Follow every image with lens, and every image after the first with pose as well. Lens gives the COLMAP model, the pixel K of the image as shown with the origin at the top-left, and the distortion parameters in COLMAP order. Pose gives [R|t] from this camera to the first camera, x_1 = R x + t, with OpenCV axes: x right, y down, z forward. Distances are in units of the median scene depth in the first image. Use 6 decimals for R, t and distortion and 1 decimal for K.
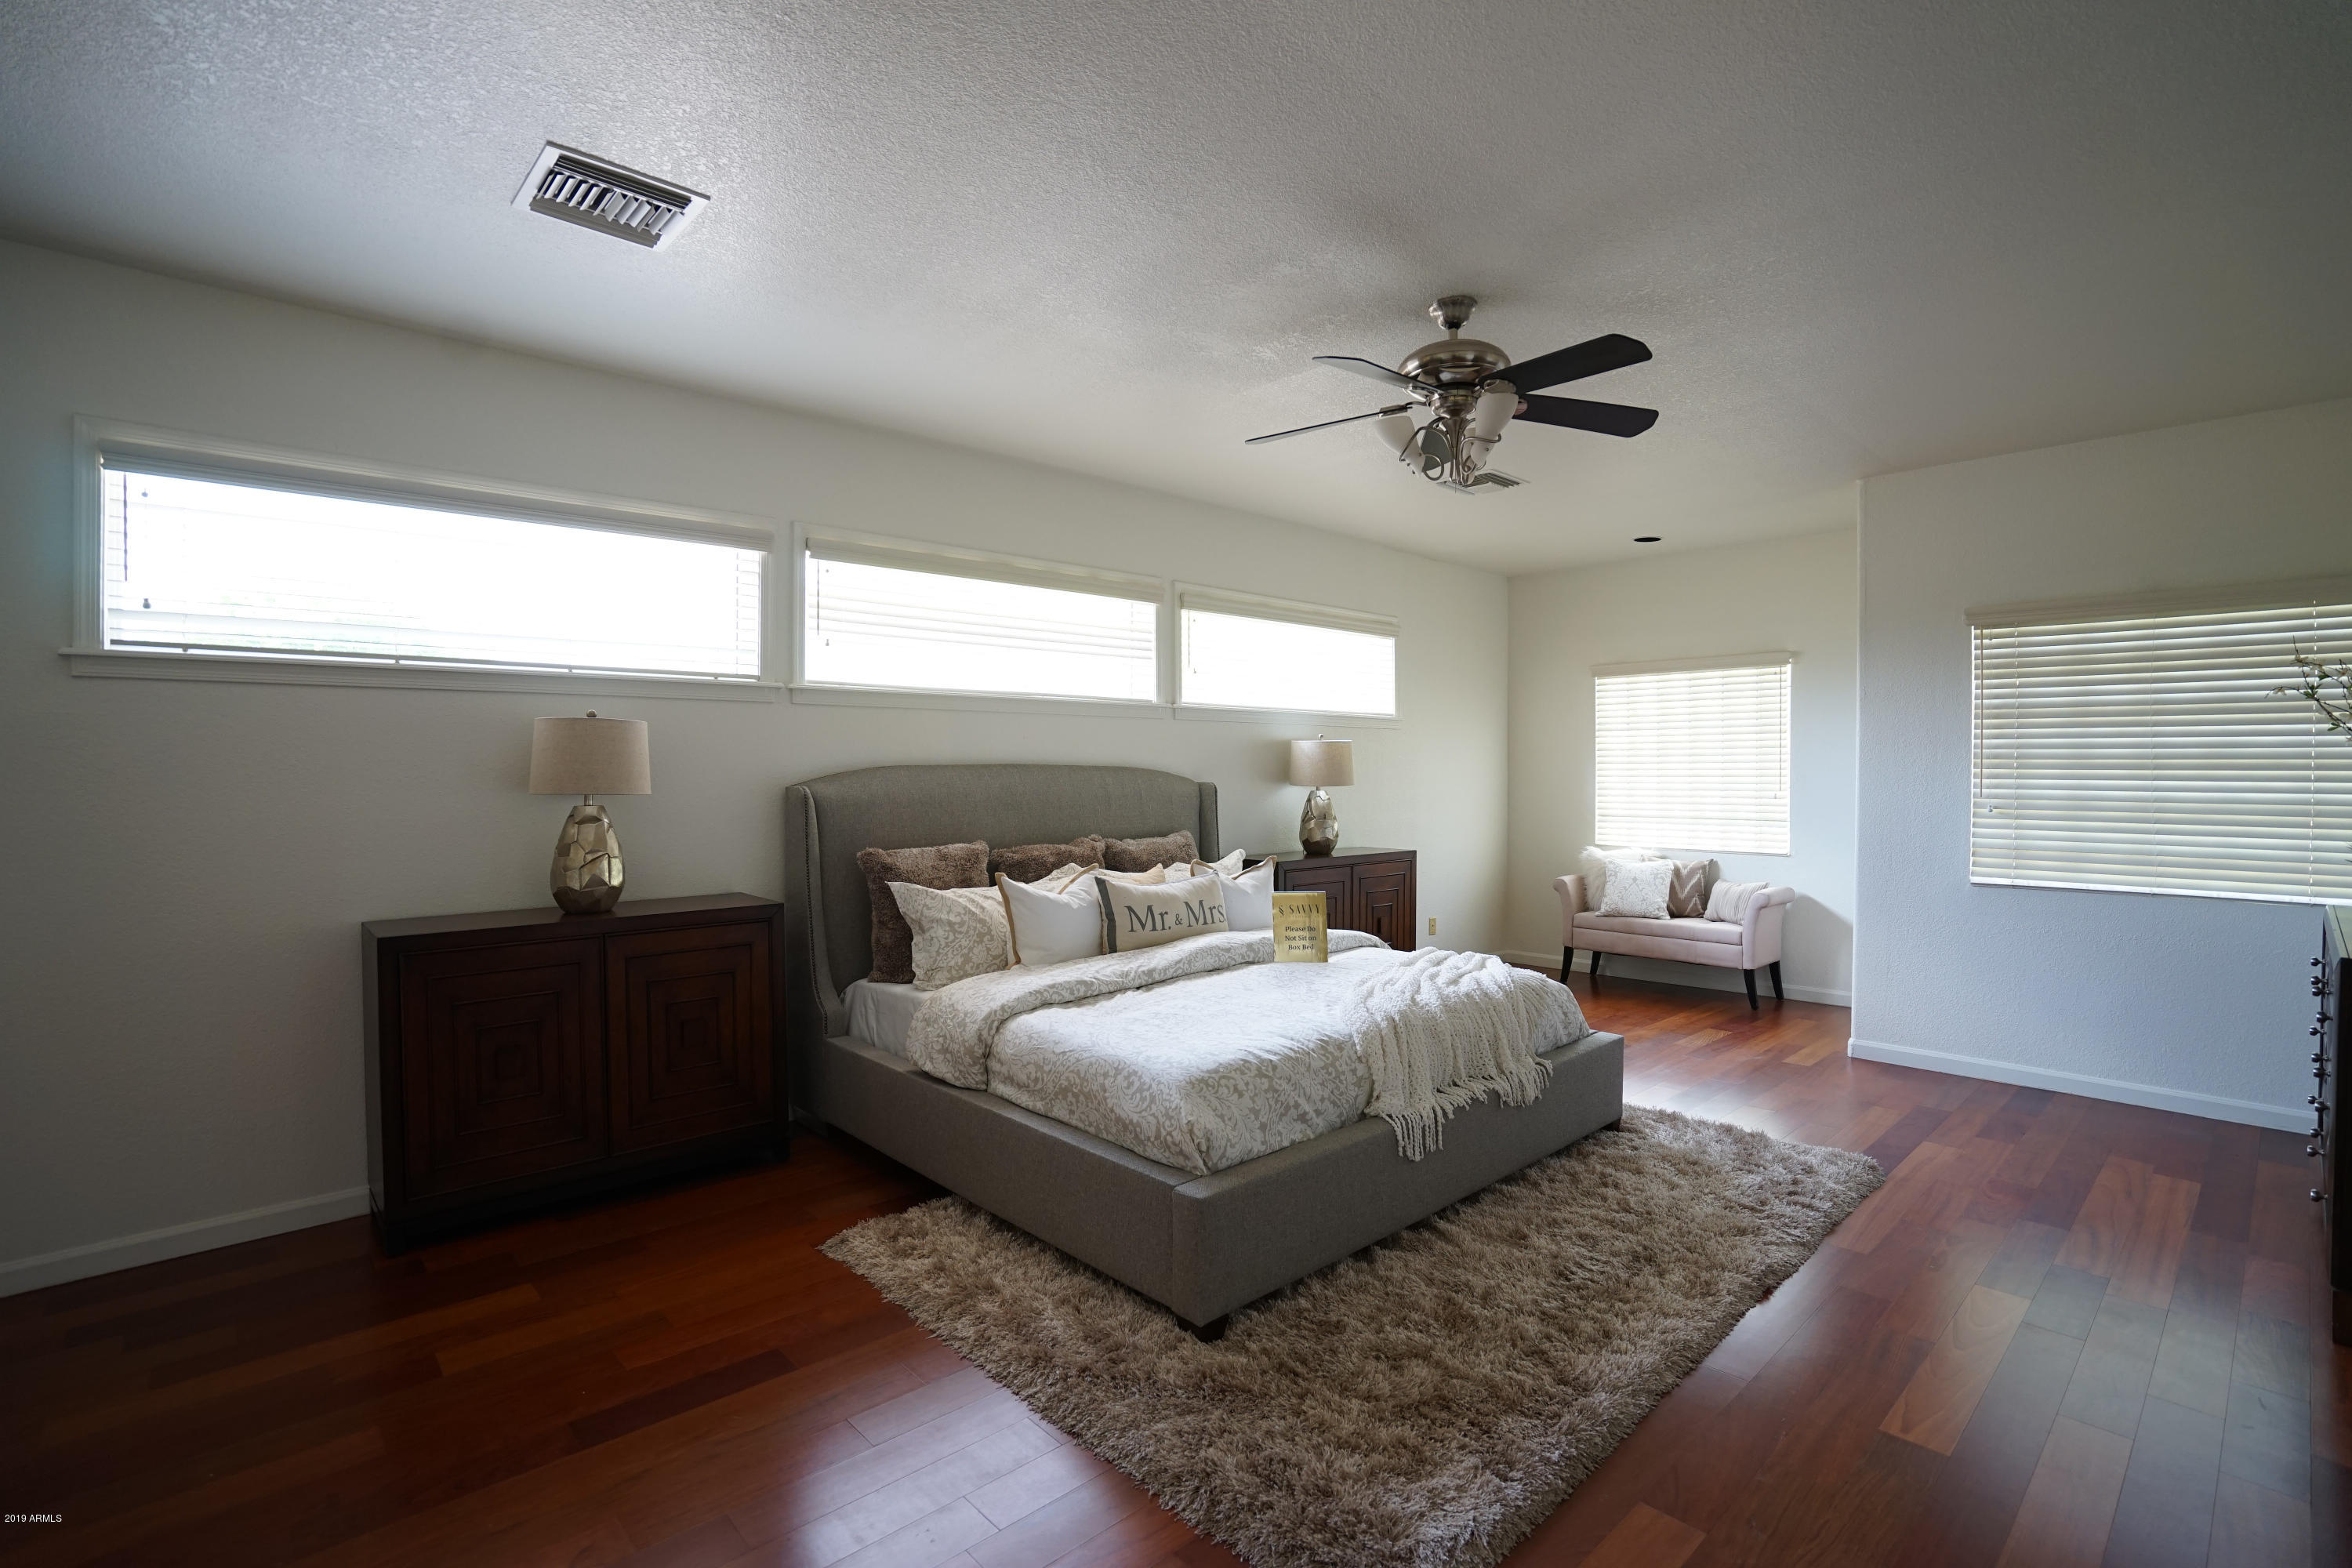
lens RADIAL K [[1077.3, 0, 1179.8], [0, 1077.3, 777.6], [0, 0, 1]] dist [-0.049159, 0.015037]
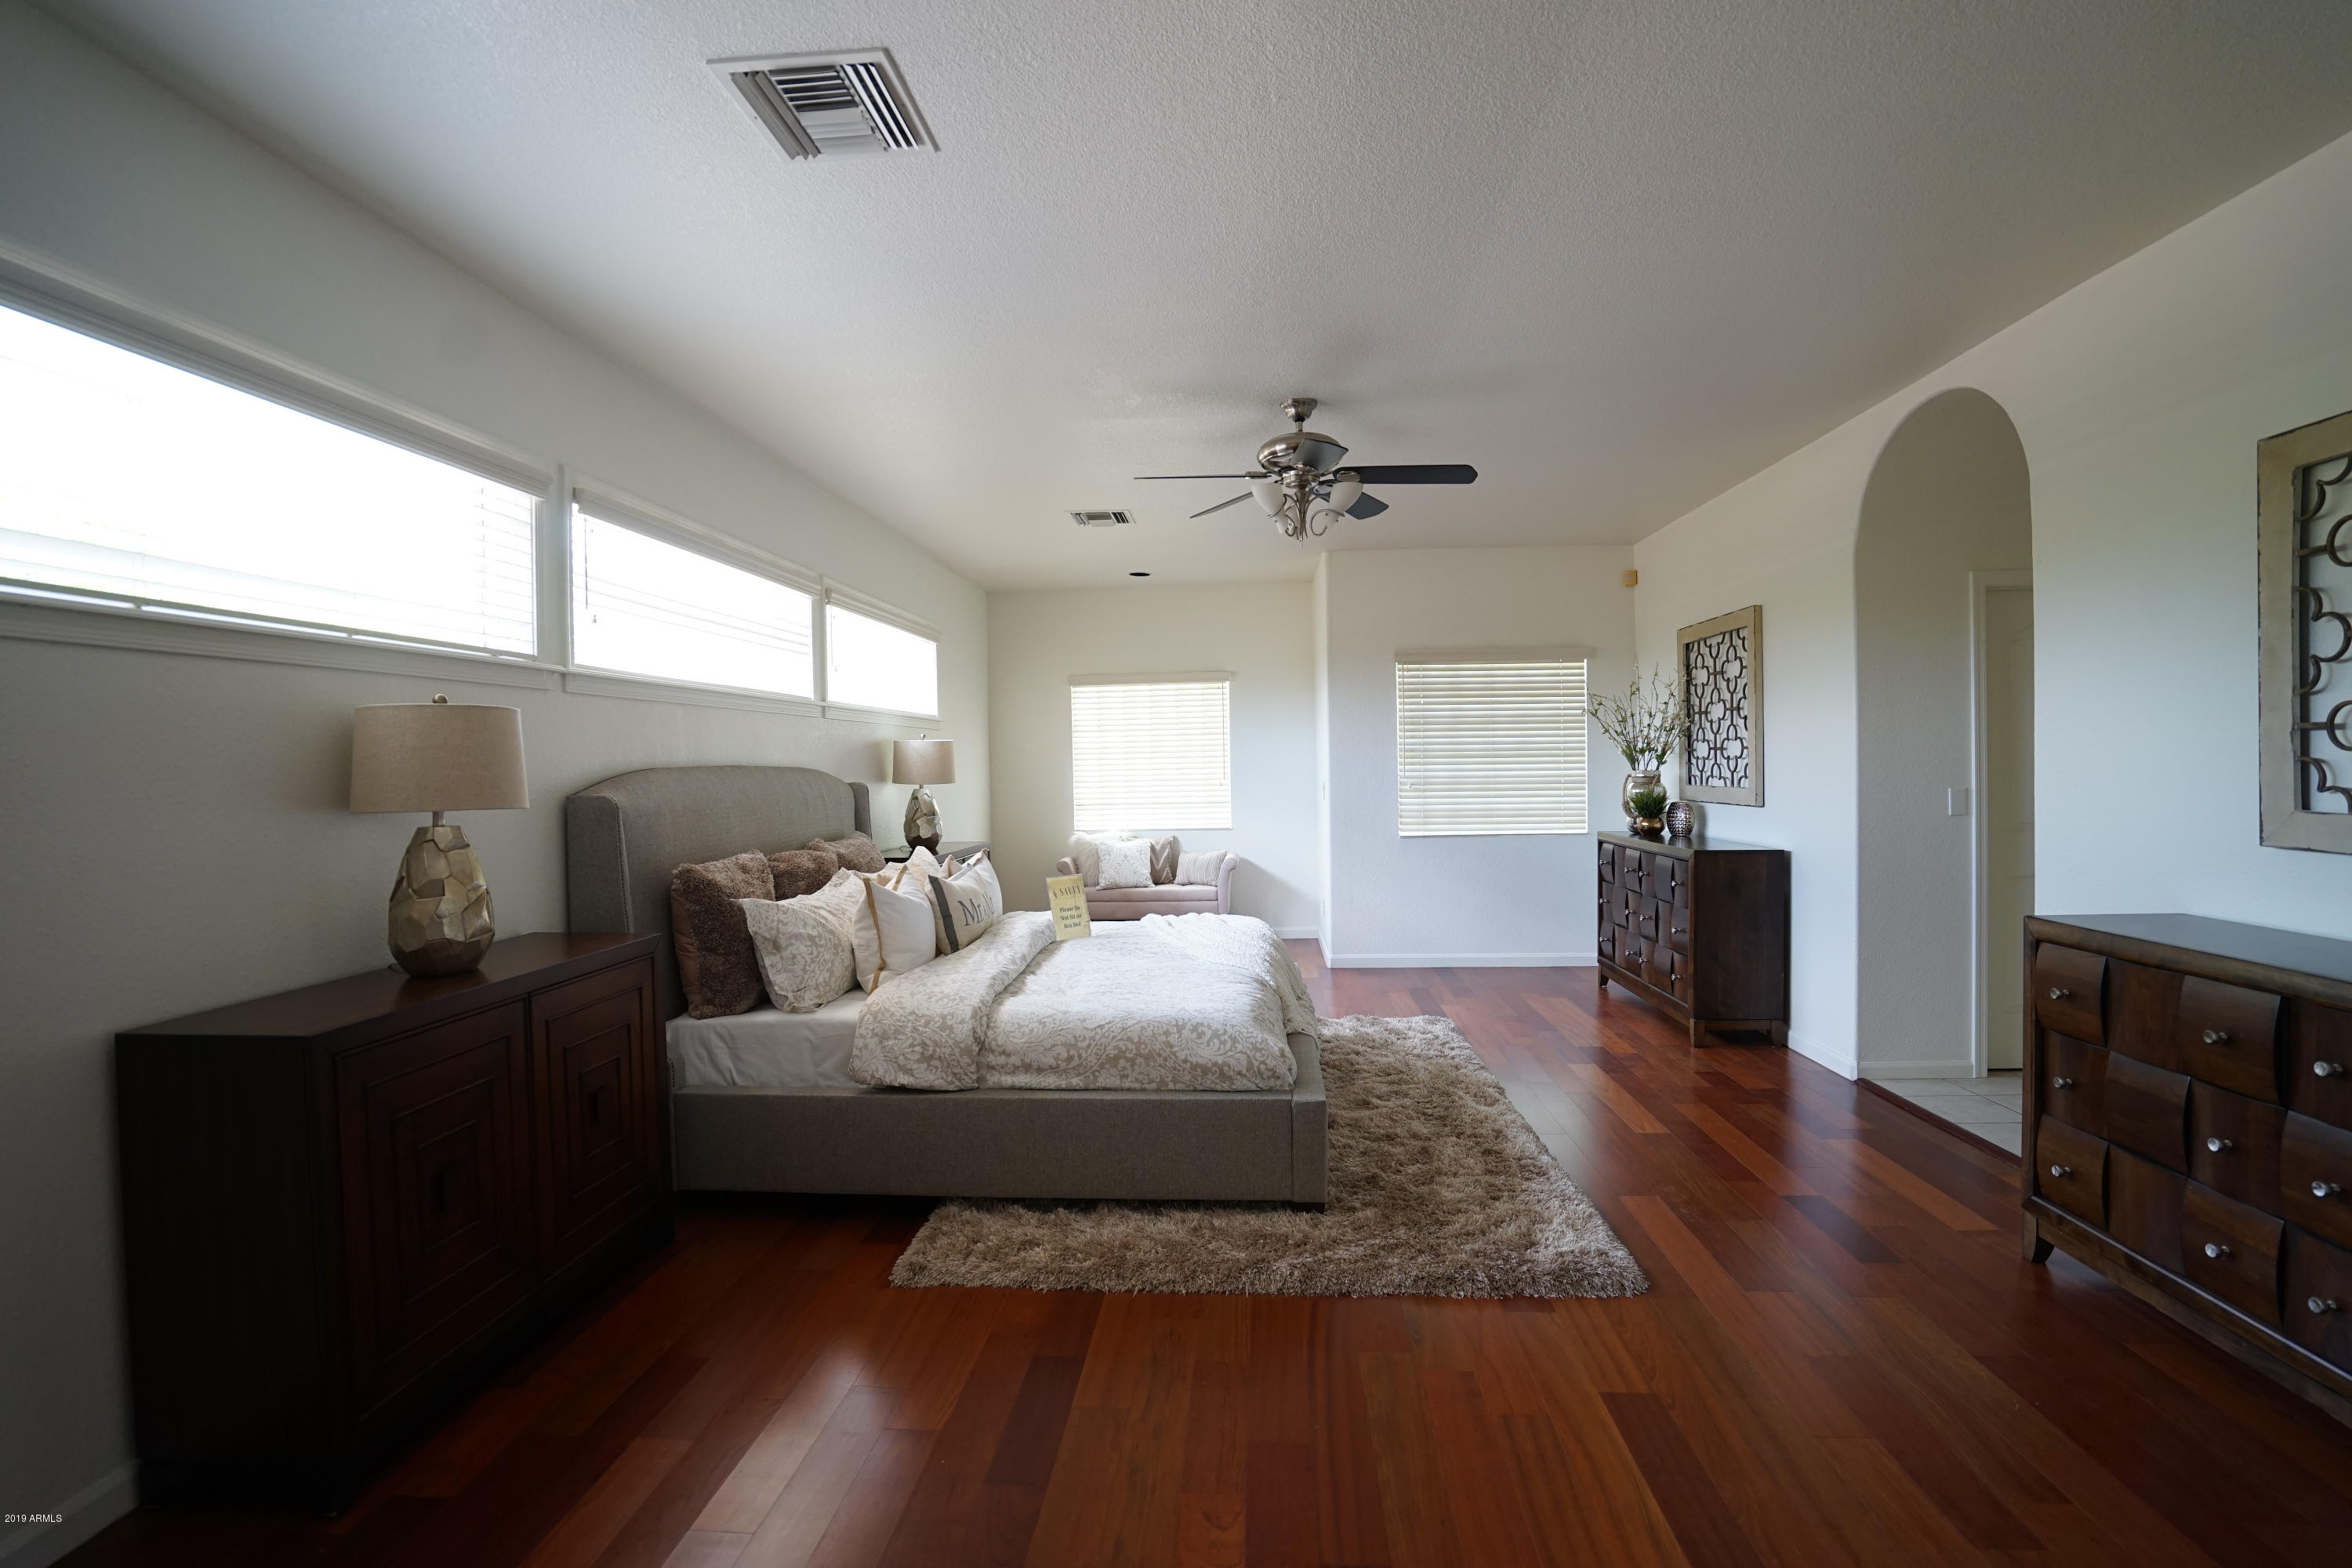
lens RADIAL K [[1077.3, 0, 1190.8], [0, 1077.3, 775.6], [0, 0, 1]] dist [-0.049159, 0.015037]
pose [[0.735748, -0.020264, 0.676952, -0.568954], [0.022735, 0.999728, 0.005217, 0.000169], [-0.676874, 0.011552, 0.736009, 0.102538]]
